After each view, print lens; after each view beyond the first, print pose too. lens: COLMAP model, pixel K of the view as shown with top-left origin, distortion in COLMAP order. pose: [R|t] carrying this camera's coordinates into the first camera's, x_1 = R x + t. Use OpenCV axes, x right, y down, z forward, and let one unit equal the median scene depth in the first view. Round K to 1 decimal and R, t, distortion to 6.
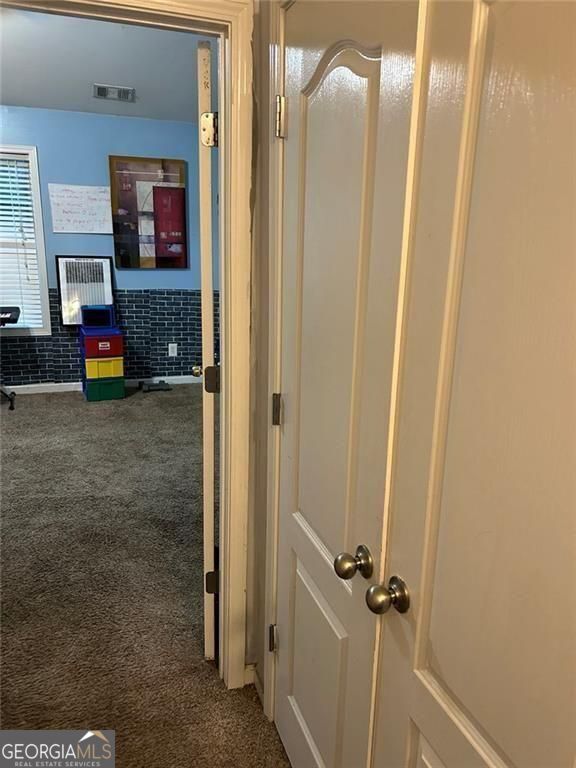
lens RADIAL K [[548.4, 0, 294.3], [0, 548.4, 386.0], [0, 0, 1]] dist [0.018025, -0.030088]
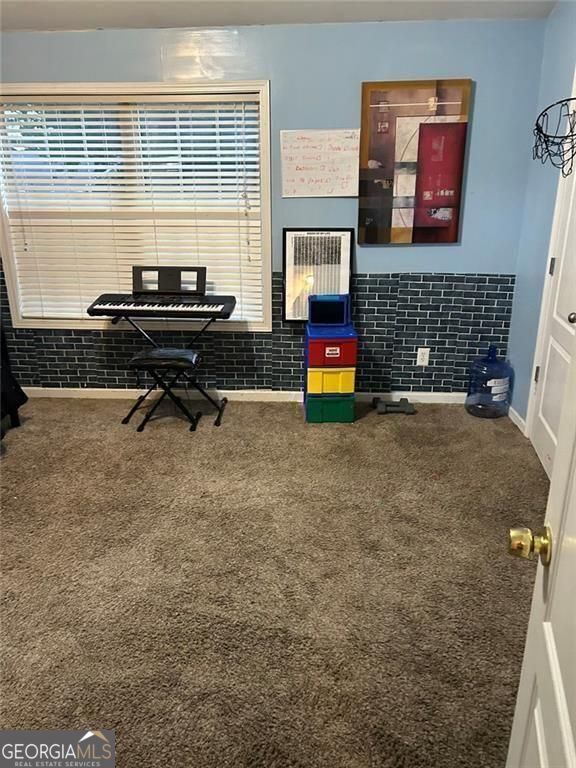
lens RADIAL K [[548.4, 0, 284.8], [0, 548.4, 391.5], [0, 0, 1]] dist [0.018025, -0.030088]
pose [[0.904466, 0.105367, -0.413327, -0.091706], [-0.078027, 0.993529, 0.082531, -0.074224], [0.419348, -0.042395, 0.906835, 0.294635]]
